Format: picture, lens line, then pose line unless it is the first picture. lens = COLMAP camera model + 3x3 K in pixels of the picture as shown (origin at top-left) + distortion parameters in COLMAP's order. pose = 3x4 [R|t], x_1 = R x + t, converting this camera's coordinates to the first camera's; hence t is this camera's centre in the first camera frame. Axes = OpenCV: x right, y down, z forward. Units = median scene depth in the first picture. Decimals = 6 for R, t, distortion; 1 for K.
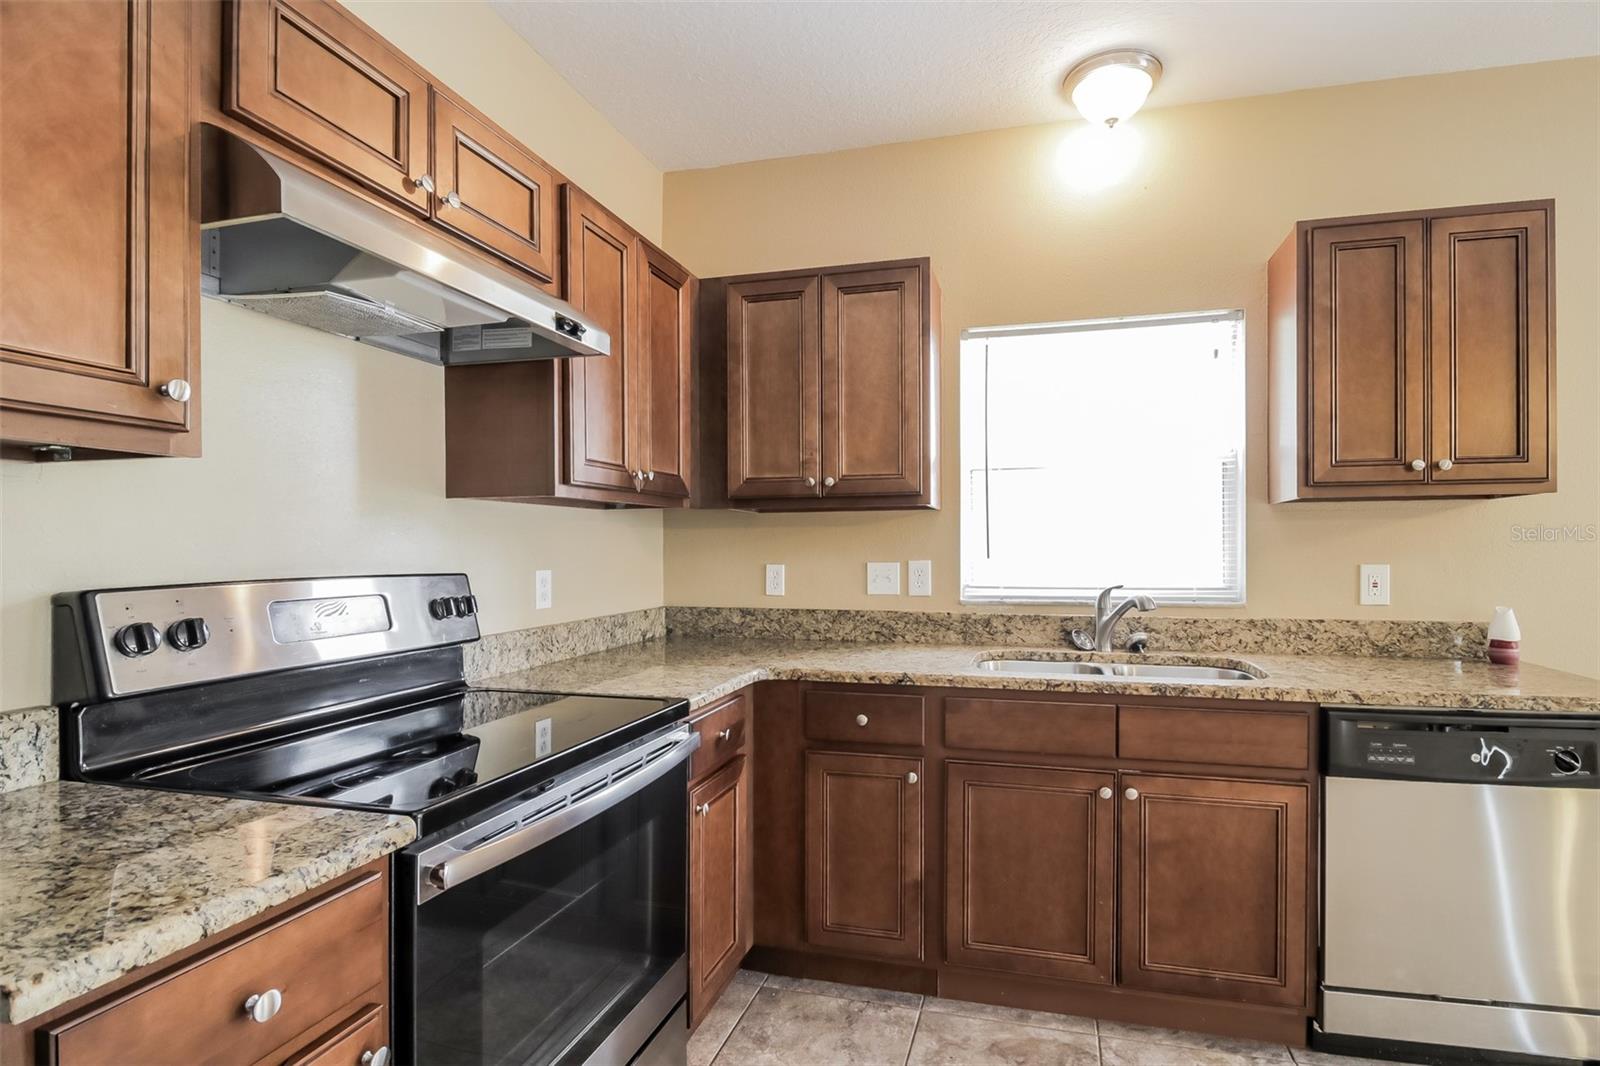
lens RADIAL K [[762.1, 0, 854.0], [0, 762.1, 540.4], [0, 0, 1]] dist [0.001108, -0.015160]
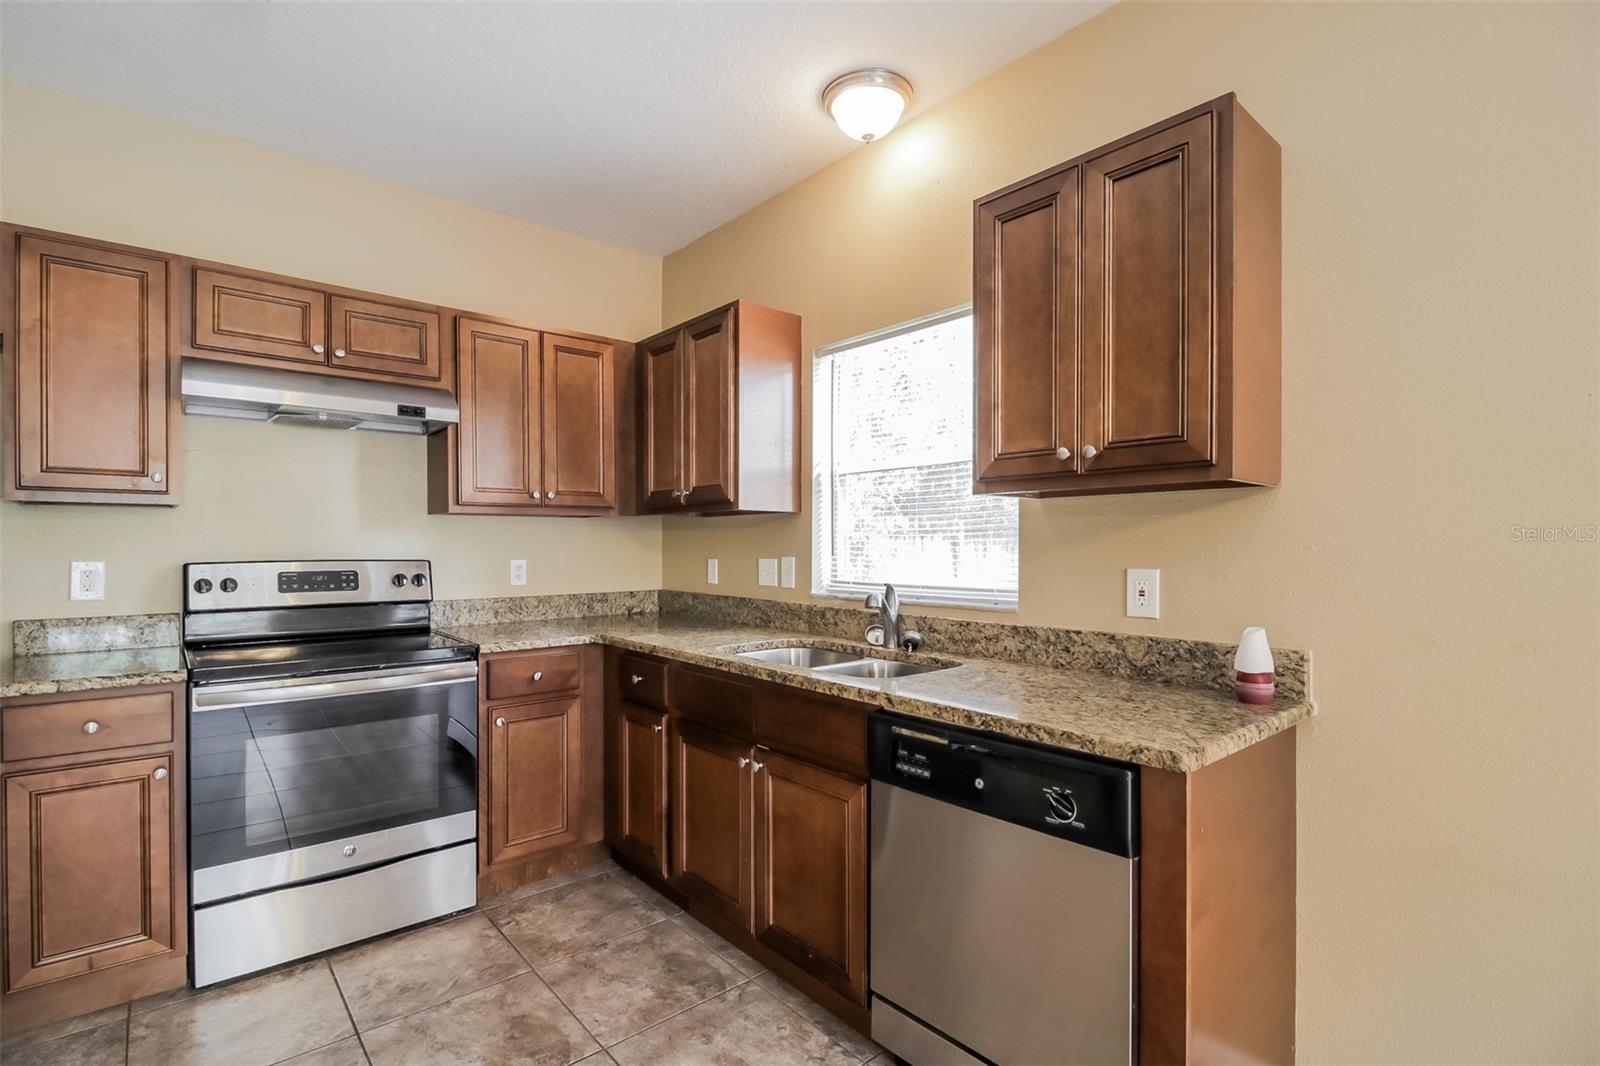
lens RADIAL K [[753.1, 0, 800.0], [0, 753.1, 533.0], [0, 0, 1]] dist [-0.000973, -0.000794]
pose [[0.814398, -0.004498, -0.580289, 0.867032], [0.001997, 0.999986, -0.004948, -0.004484], [0.580303, 0.002870, 0.814395, 0.108854]]
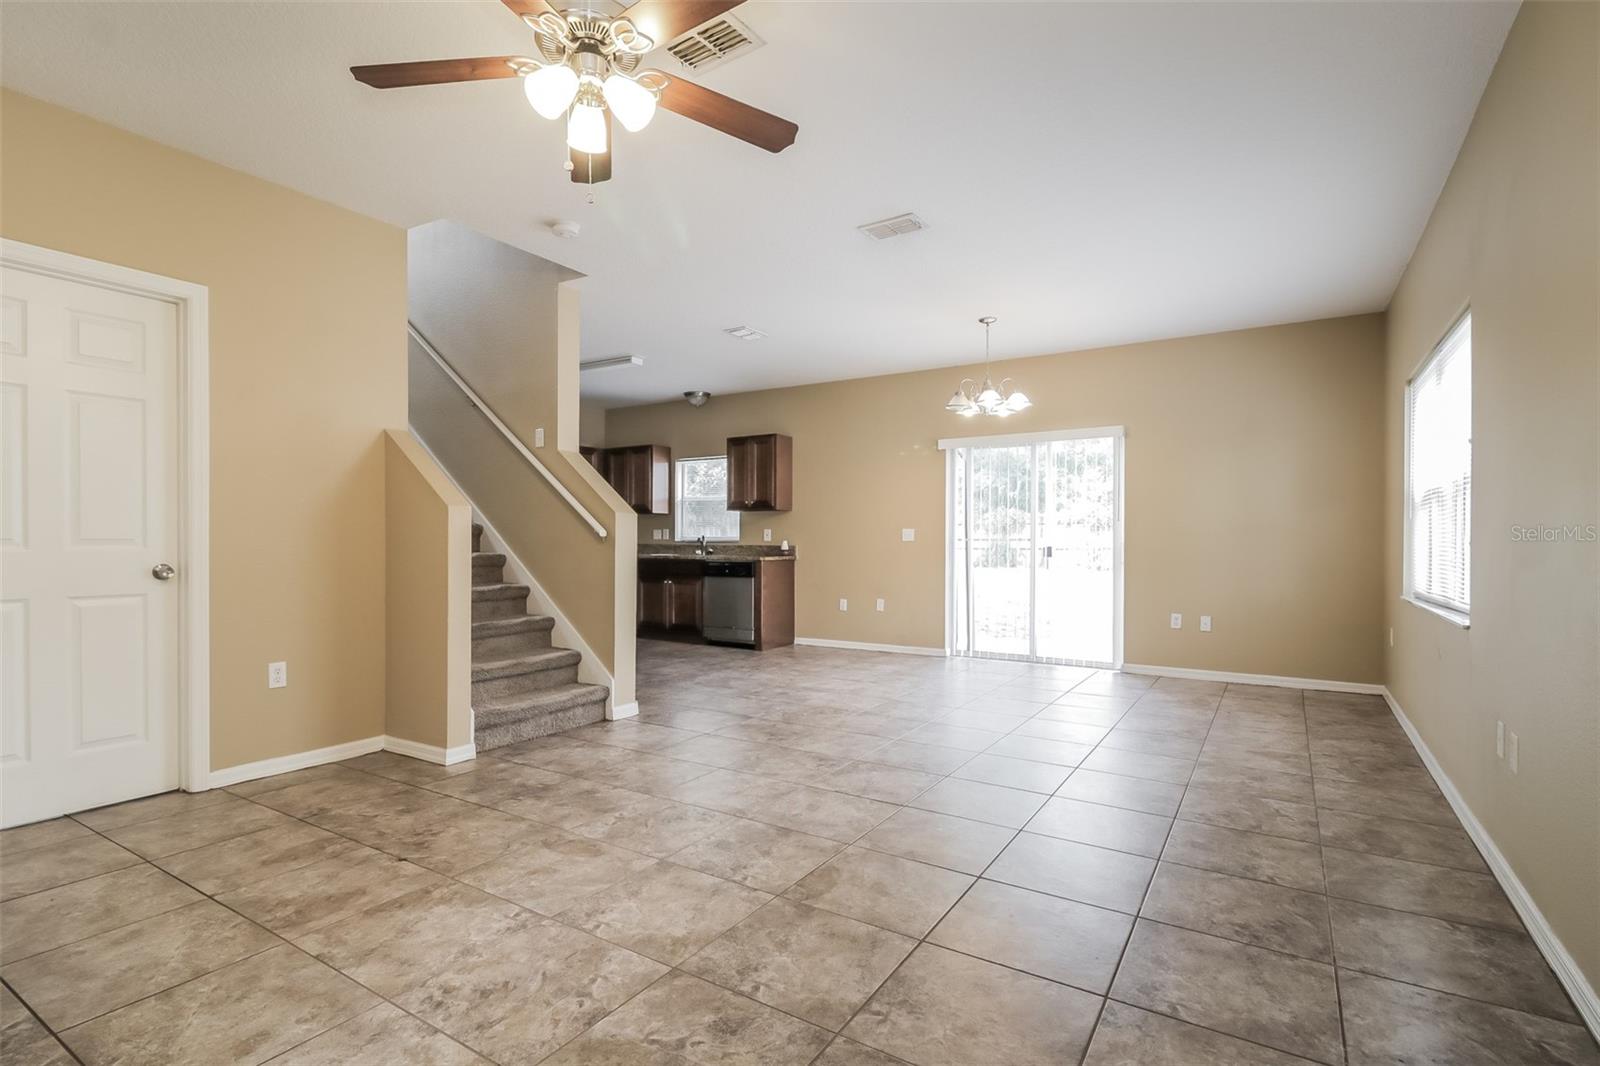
lens RADIAL K [[753.1, 0, 800.0], [0, 753.1, 533.0], [0, 0, 1]] dist [-0.000973, -0.000794]
pose [[0.950387, 0.004921, -0.311030, 1.908001], [-0.004301, 0.999987, 0.002681, 0.039600], [0.311039, -0.001210, 0.950396, -2.223381]]
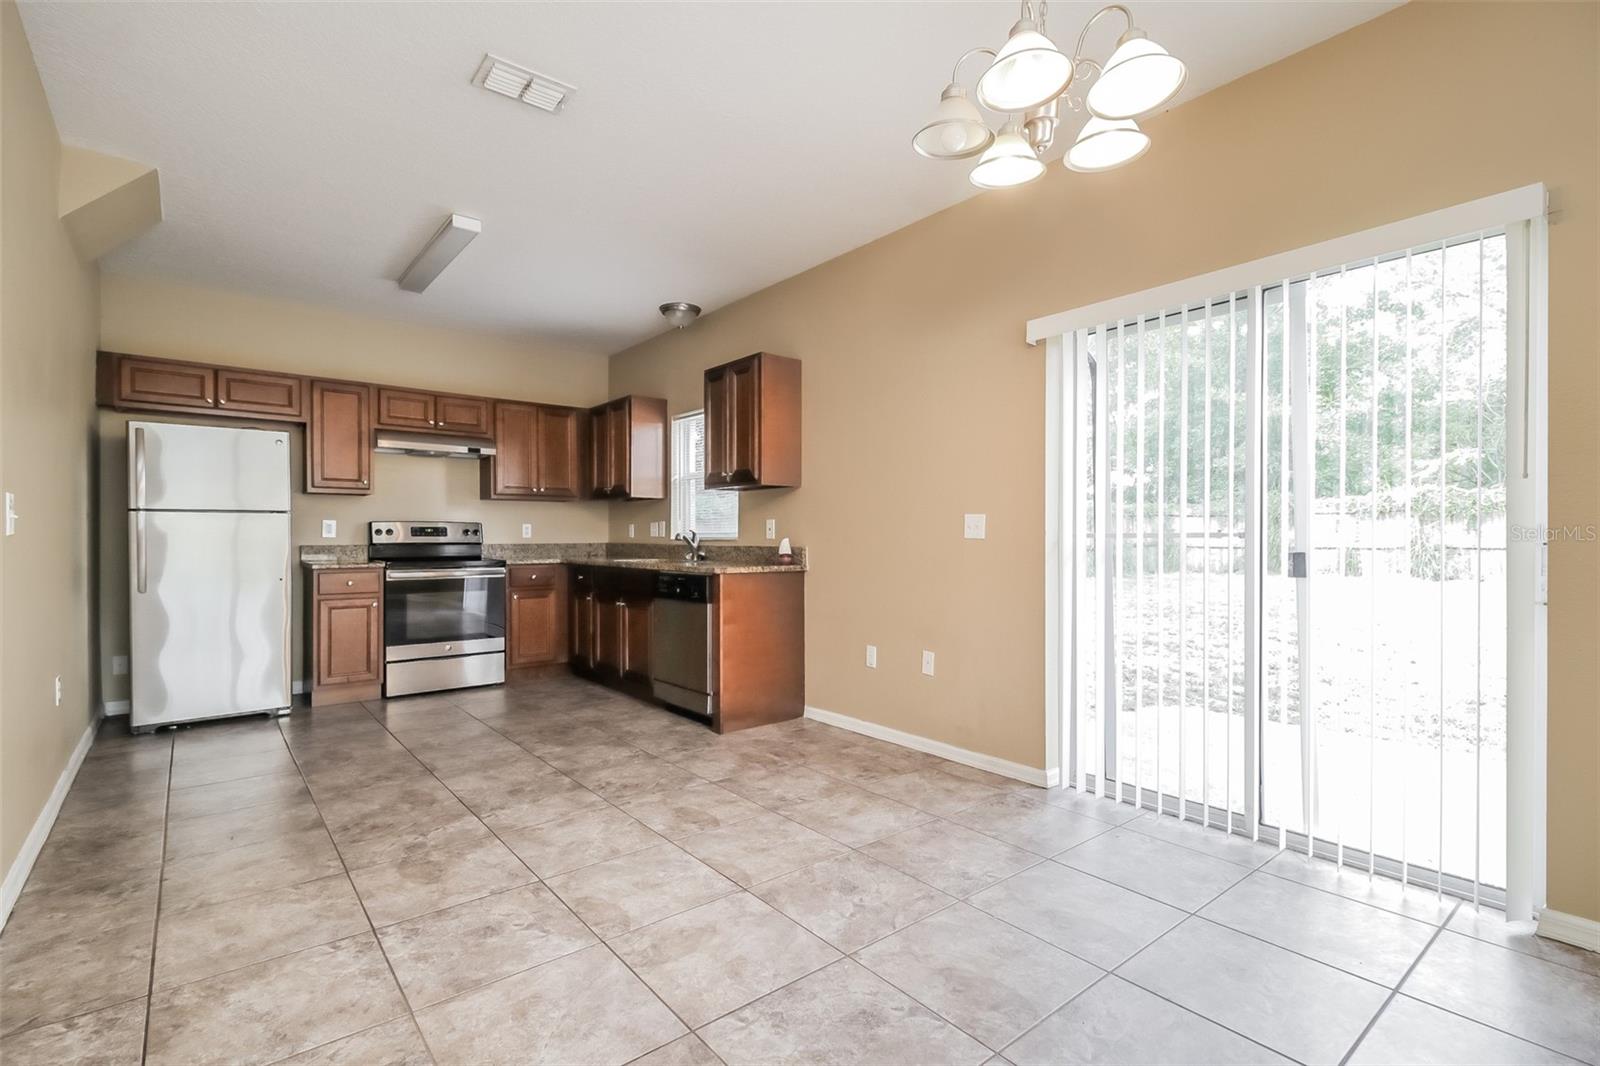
lens RADIAL K [[740.7, 0, 808.5], [0, 740.7, 533.1], [0, 0, 1]] dist [-0.000142, -0.000336]
pose [[0.801643, 0.000097, -0.597803, 1.991483], [0.001302, 0.999997, 0.001908, 0.065714], [0.597801, -0.002308, 0.801641, -0.558235]]
